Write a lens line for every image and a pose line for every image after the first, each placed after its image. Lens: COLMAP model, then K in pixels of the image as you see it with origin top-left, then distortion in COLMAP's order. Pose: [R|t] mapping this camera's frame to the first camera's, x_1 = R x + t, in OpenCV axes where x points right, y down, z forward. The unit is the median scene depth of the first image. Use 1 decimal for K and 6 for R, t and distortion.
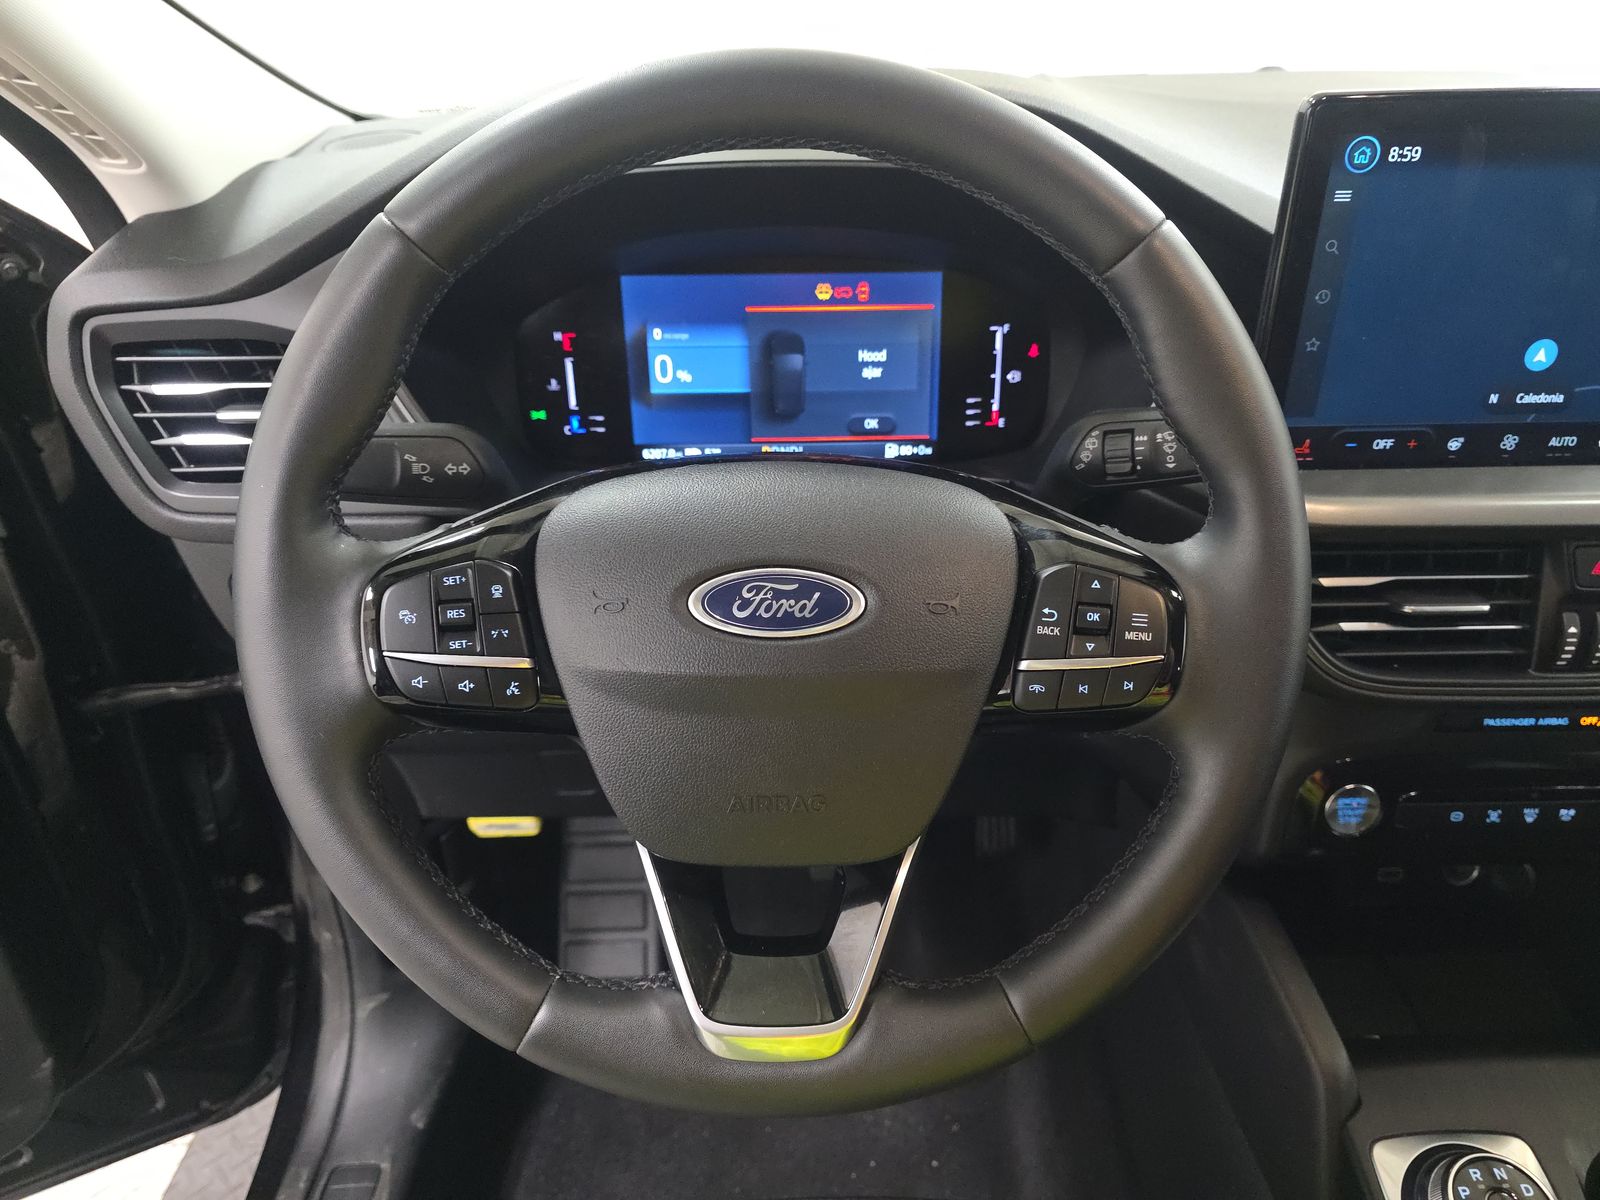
lens RADIAL K [[1084.0, 0, 809.8], [0, 1084.0, 615.5], [0, 0, 1]] dist [0.032162, -0.028408]
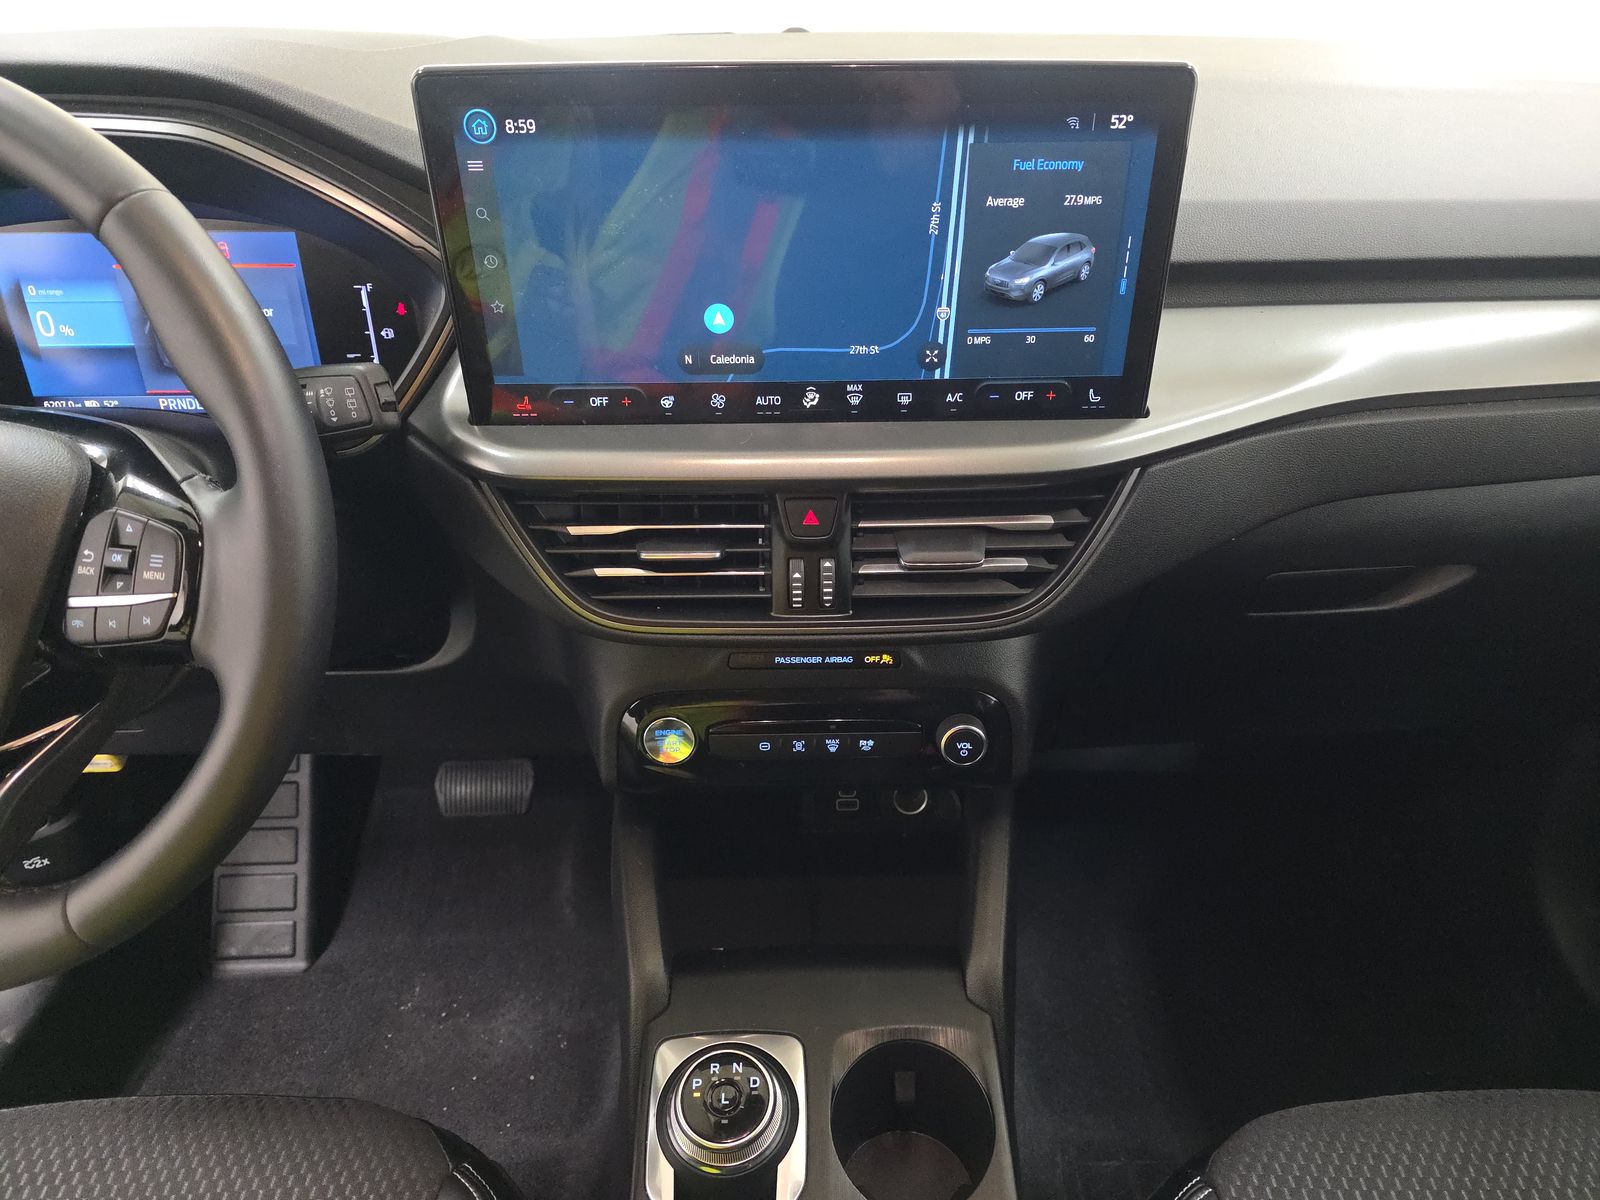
lens RADIAL K [[1084.0, 0, 827.7], [0, 1084.0, 635.4], [0, 0, 1]] dist [0.032162, -0.028408]
pose [[0.999970, 0.000113, 0.007731, 0.625540], [-0.000601, 0.998001, 0.063201, 0.004309], [-0.007709, -0.063204, 0.997971, -0.071838]]
